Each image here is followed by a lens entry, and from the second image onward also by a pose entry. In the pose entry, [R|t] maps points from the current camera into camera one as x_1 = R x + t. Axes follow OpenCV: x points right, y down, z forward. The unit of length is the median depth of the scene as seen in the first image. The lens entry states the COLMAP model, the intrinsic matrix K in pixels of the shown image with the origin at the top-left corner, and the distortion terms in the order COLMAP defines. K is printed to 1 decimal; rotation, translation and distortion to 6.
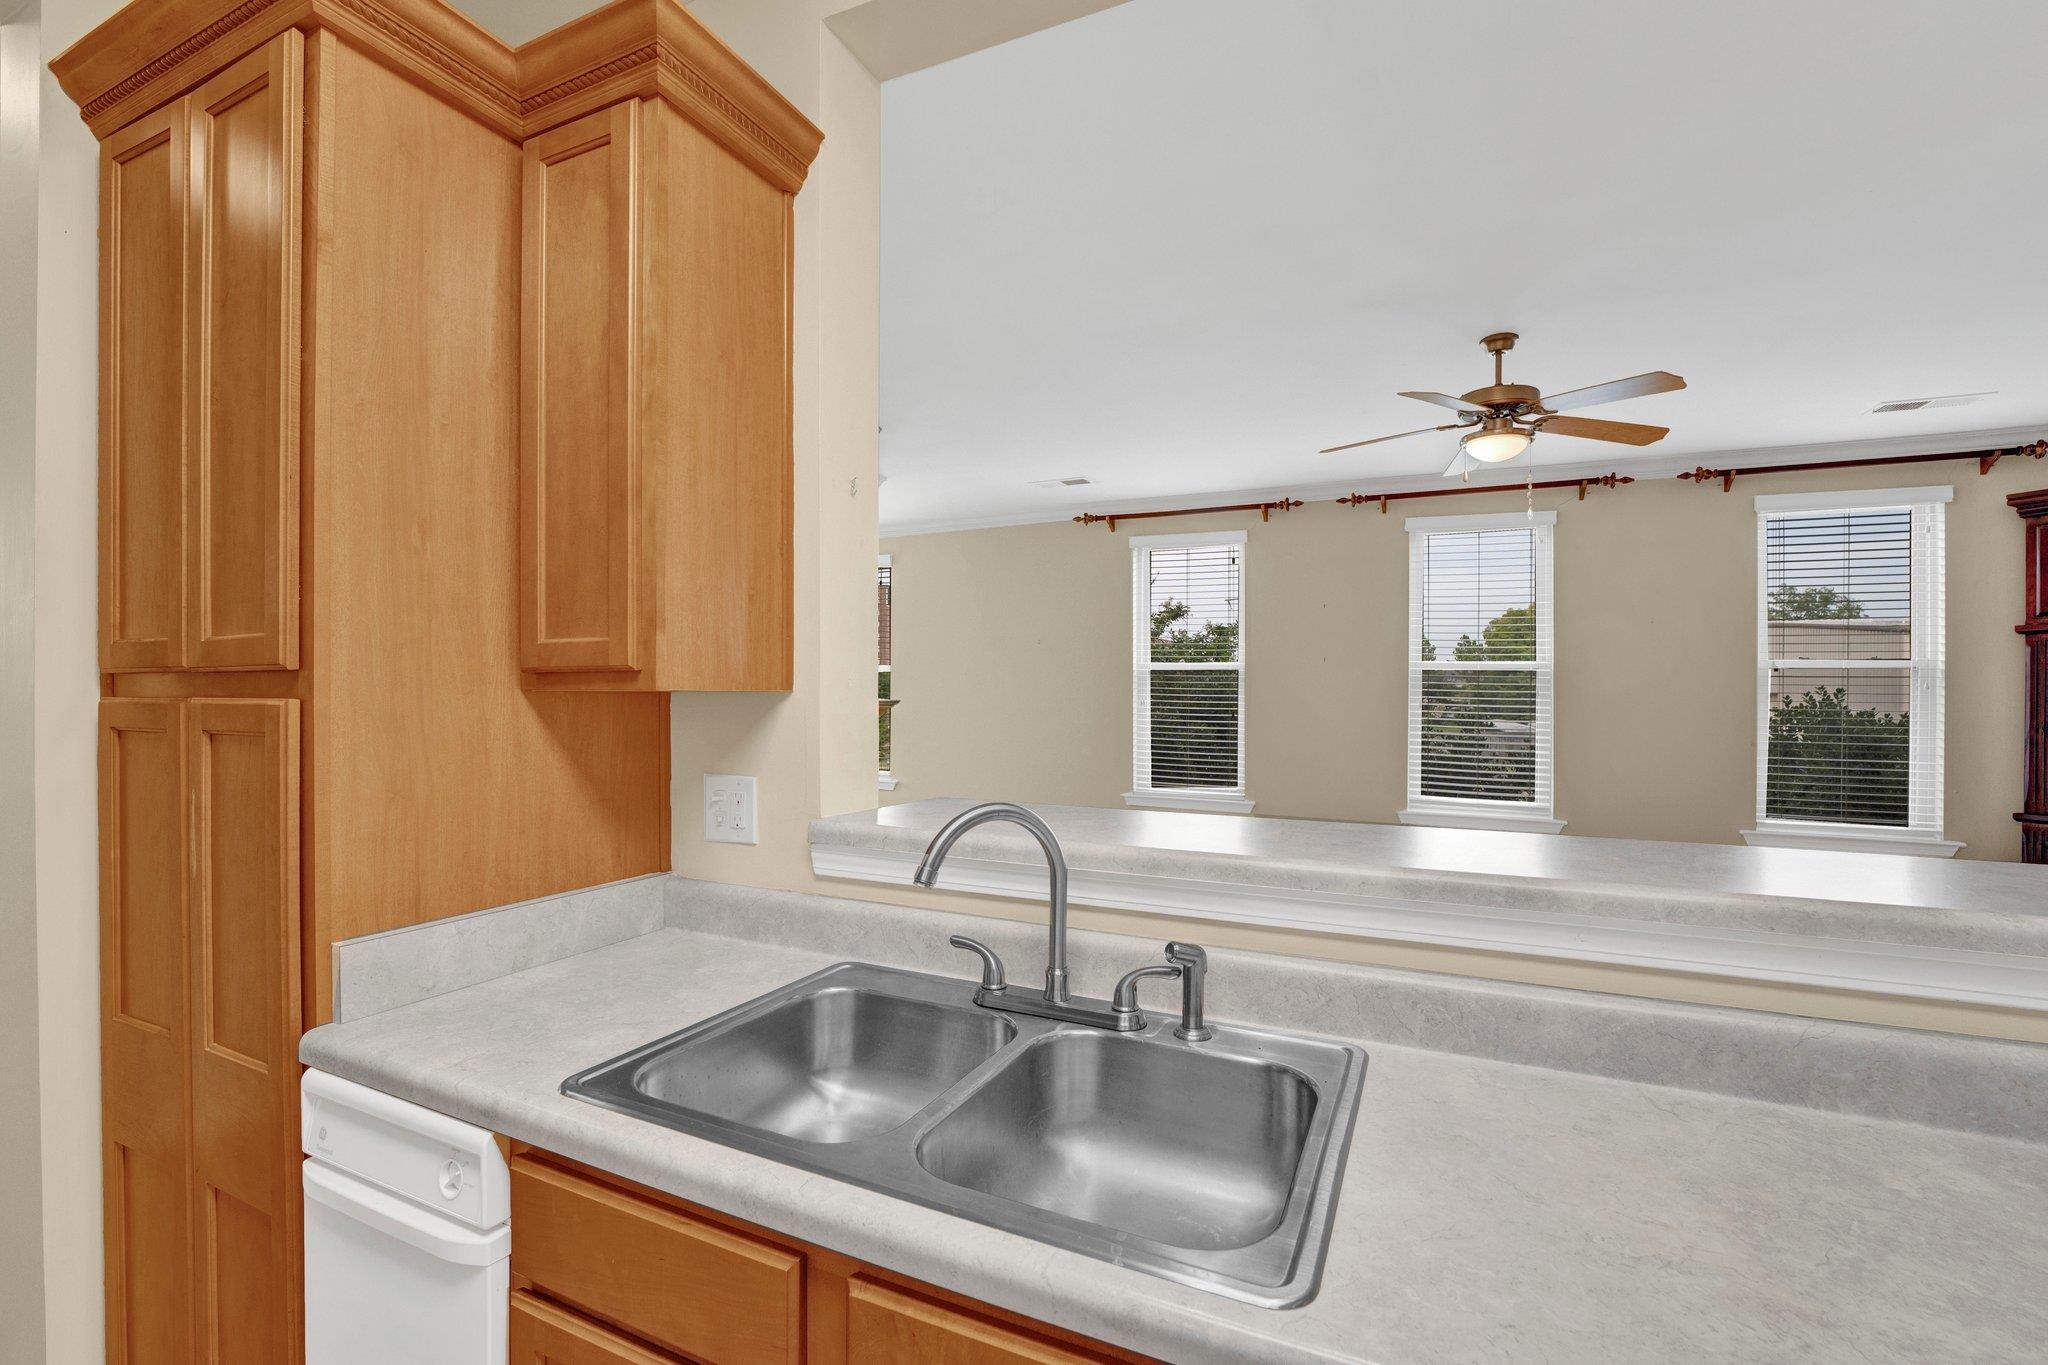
lens RADIAL K [[880.8, 0, 1025.8], [0, 880.8, 698.5], [0, 0, 1]] dist [-0.022480, 0.002111]
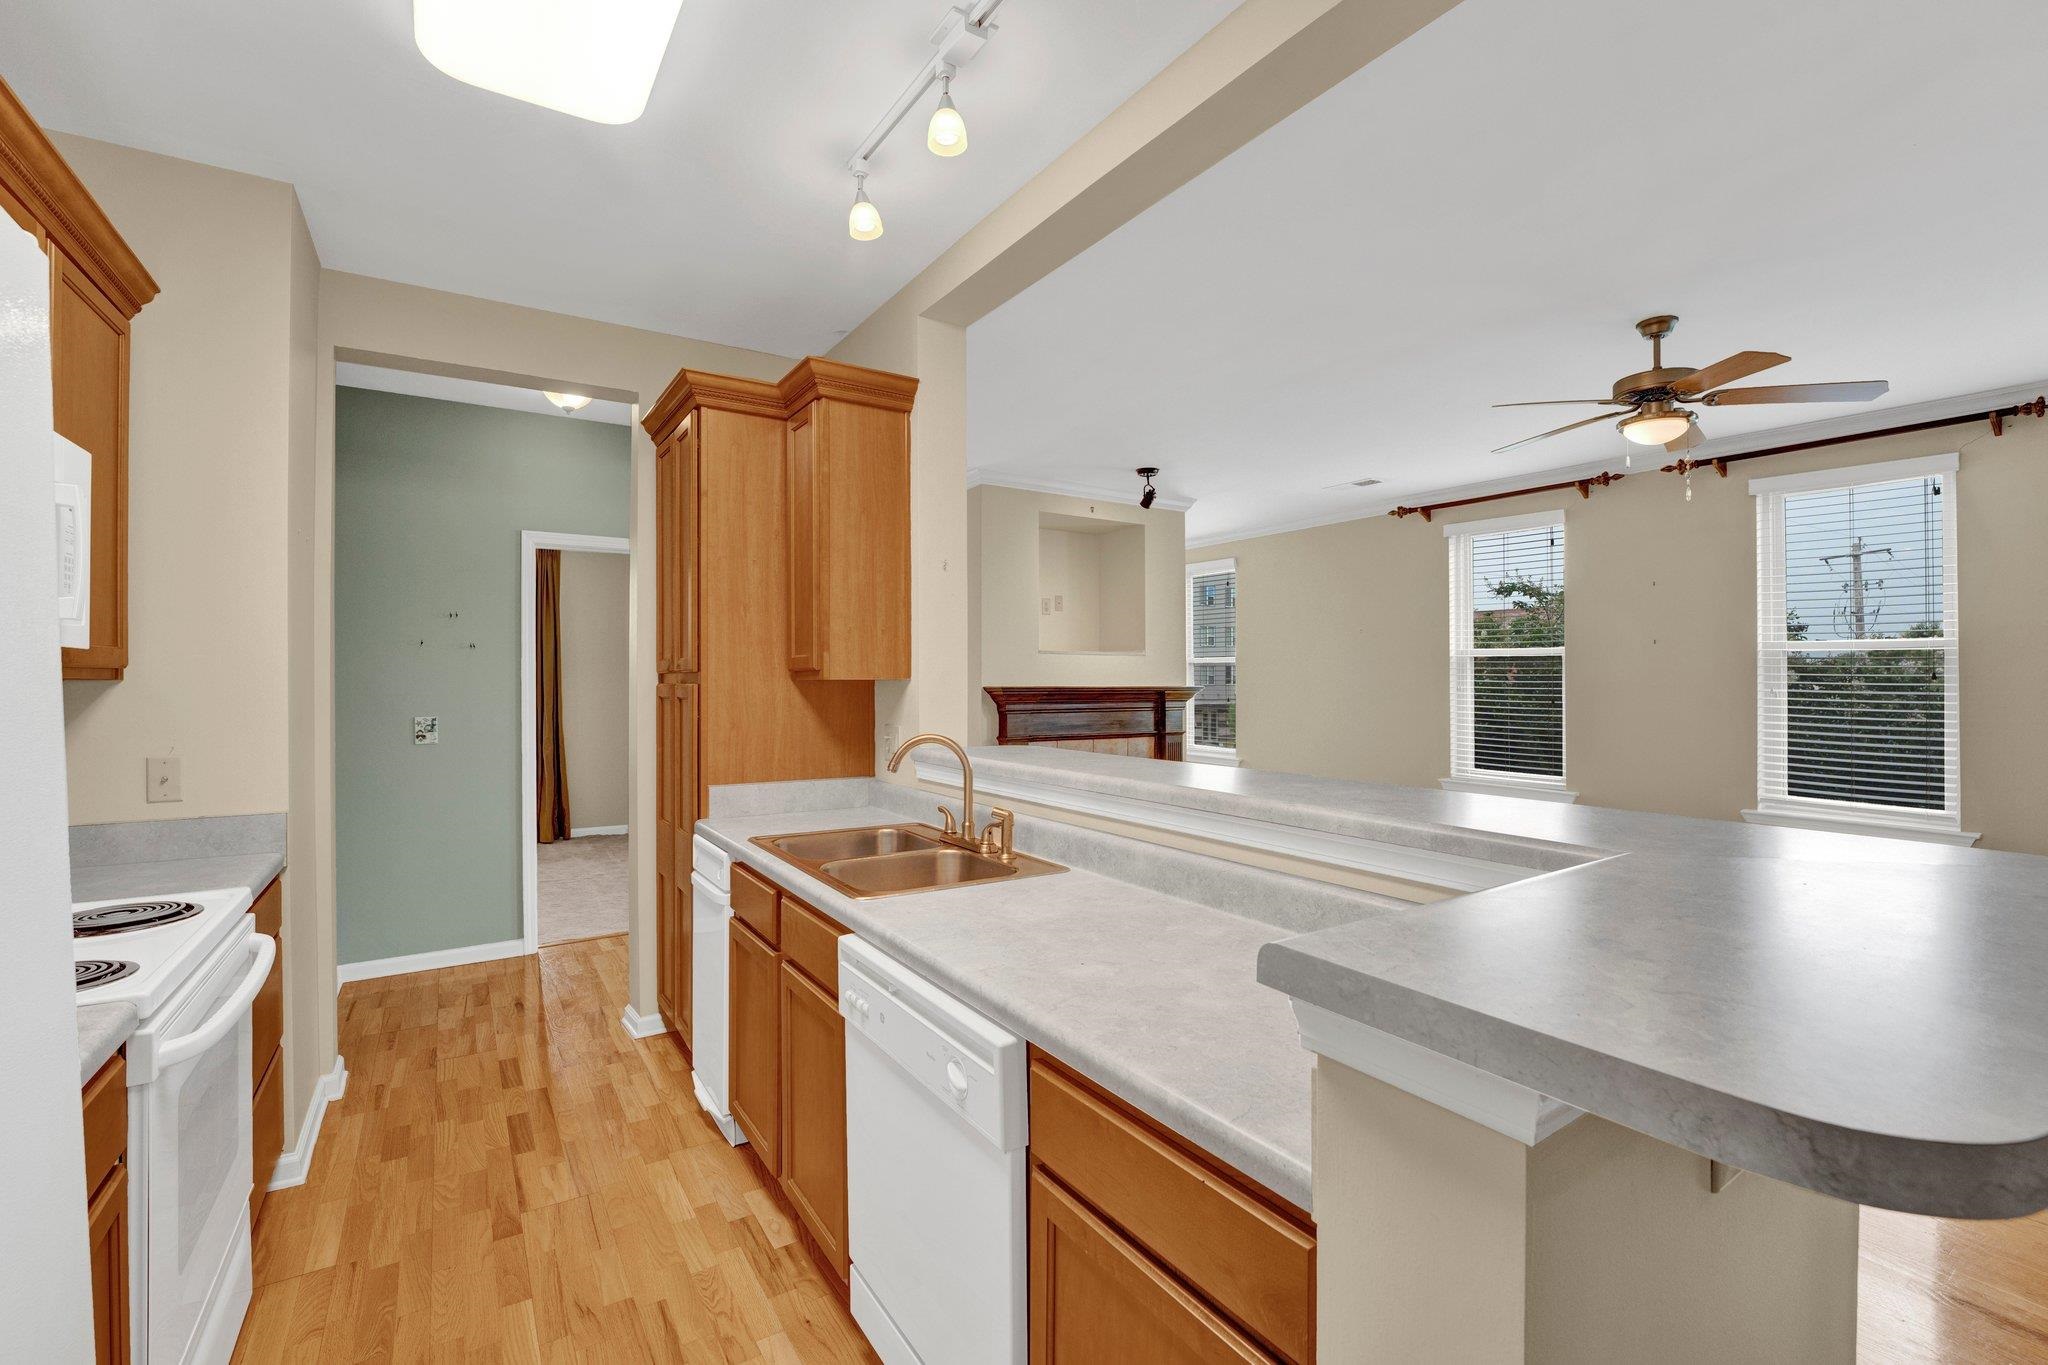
lens RADIAL K [[880.8, 0, 1018.3], [0, 880.8, 677.2], [0, 0, 1]] dist [-0.022480, 0.002111]
pose [[0.848366, -0.007681, -0.529355, 0.445393], [0.001391, 0.999924, -0.012280, 0.005258], [0.529409, 0.009682, 0.848311, -0.222433]]
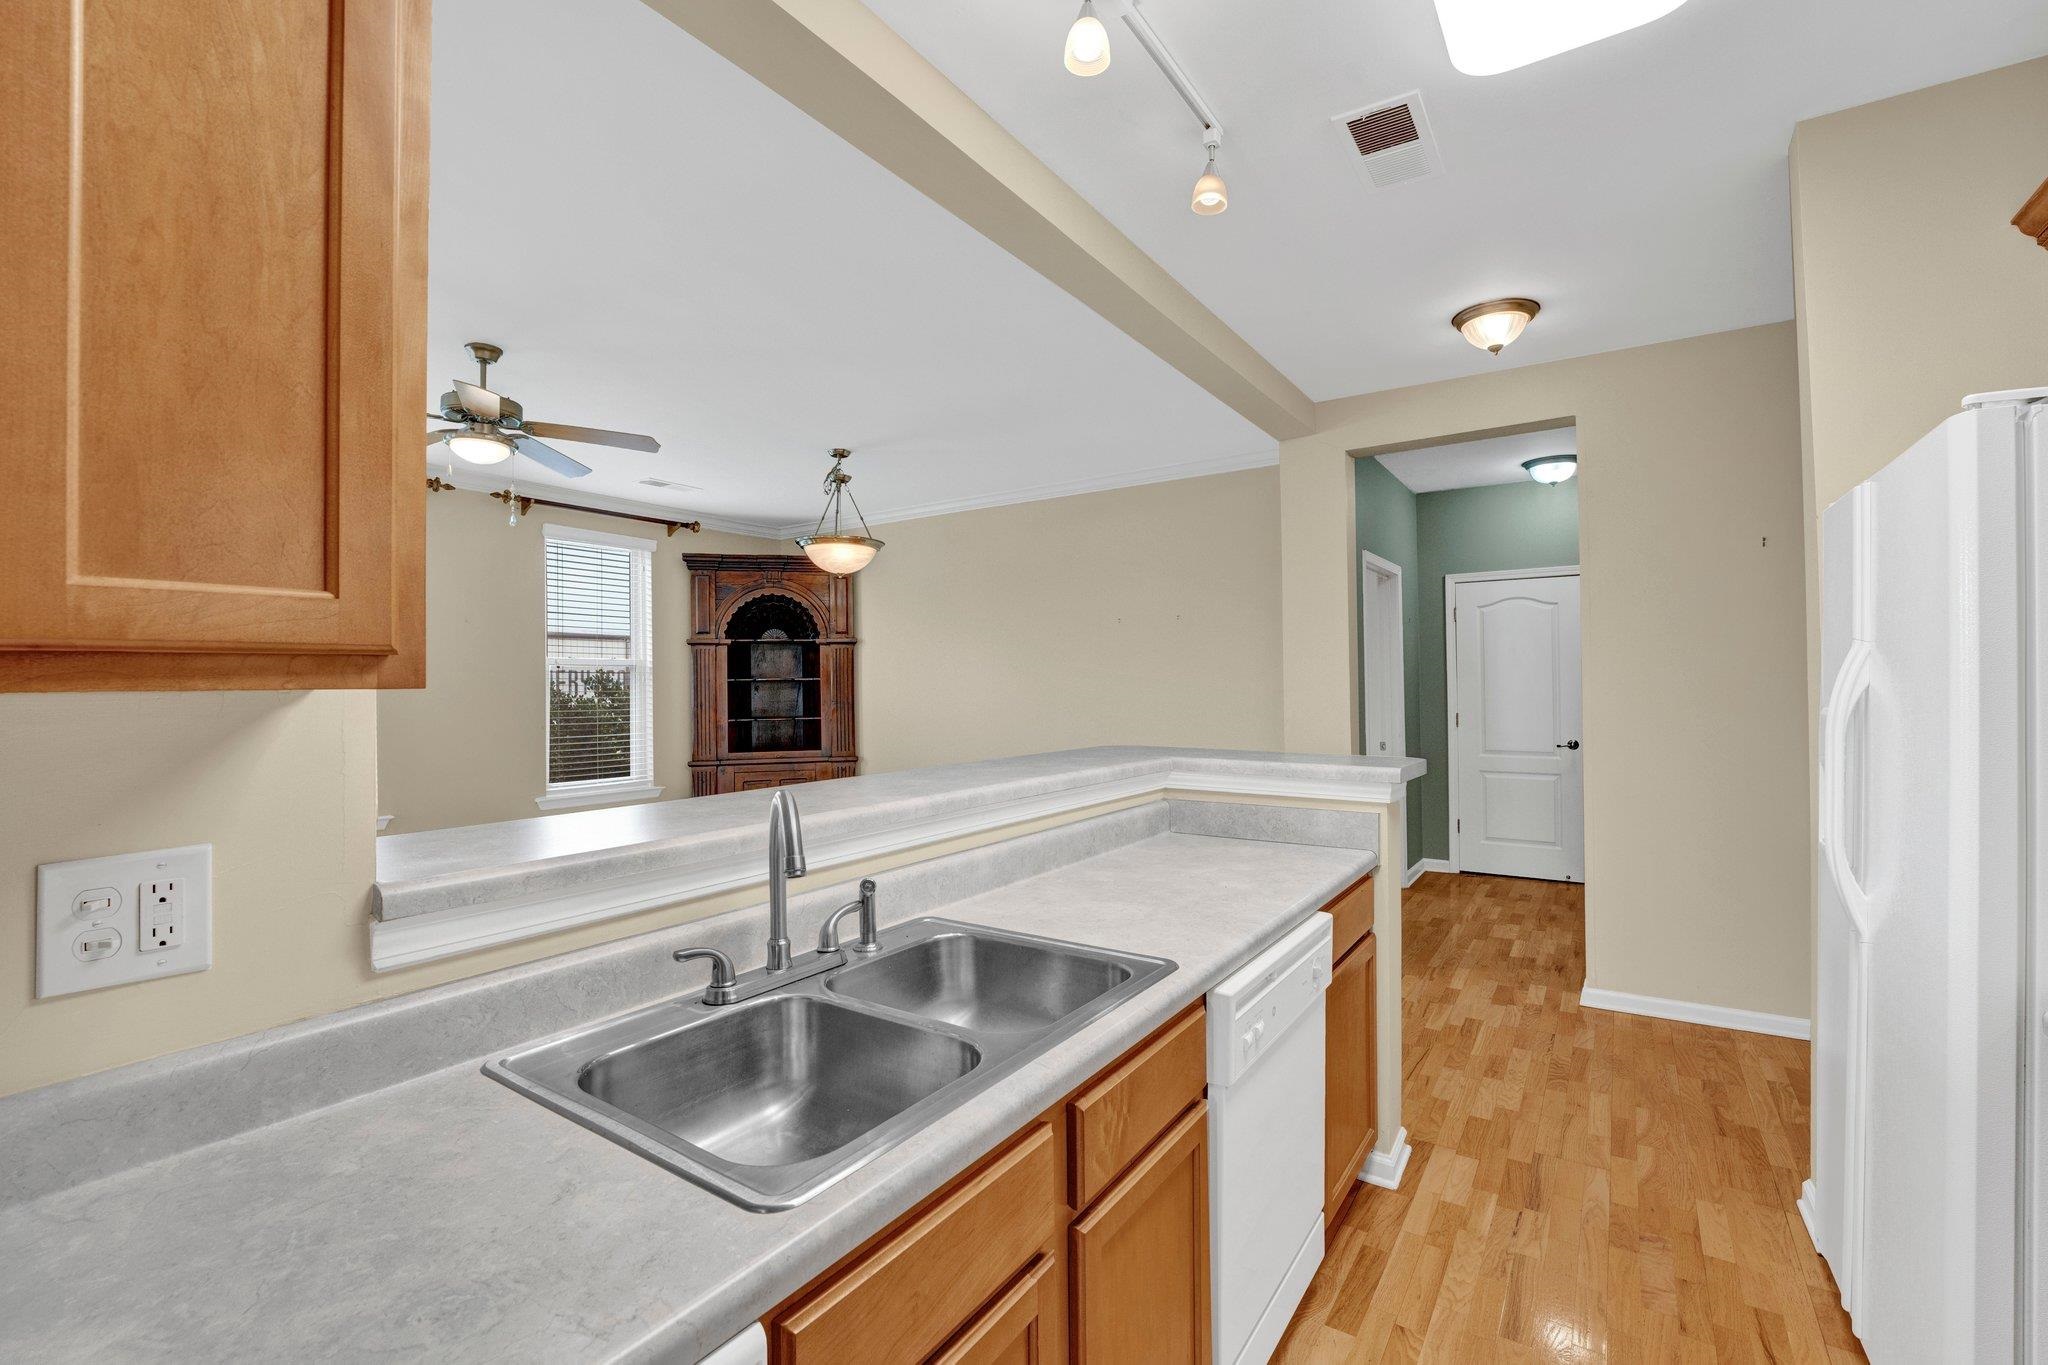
lens RADIAL K [[880.8, 0, 1024.6], [0, 880.8, 665.4], [0, 0, 1]] dist [-0.022480, 0.002111]
pose [[0.160849, 0.014930, 0.986866, -0.385907], [0.014366, 0.999744, -0.017466, -0.003549], [-0.986874, 0.016987, 0.160594, 0.201803]]
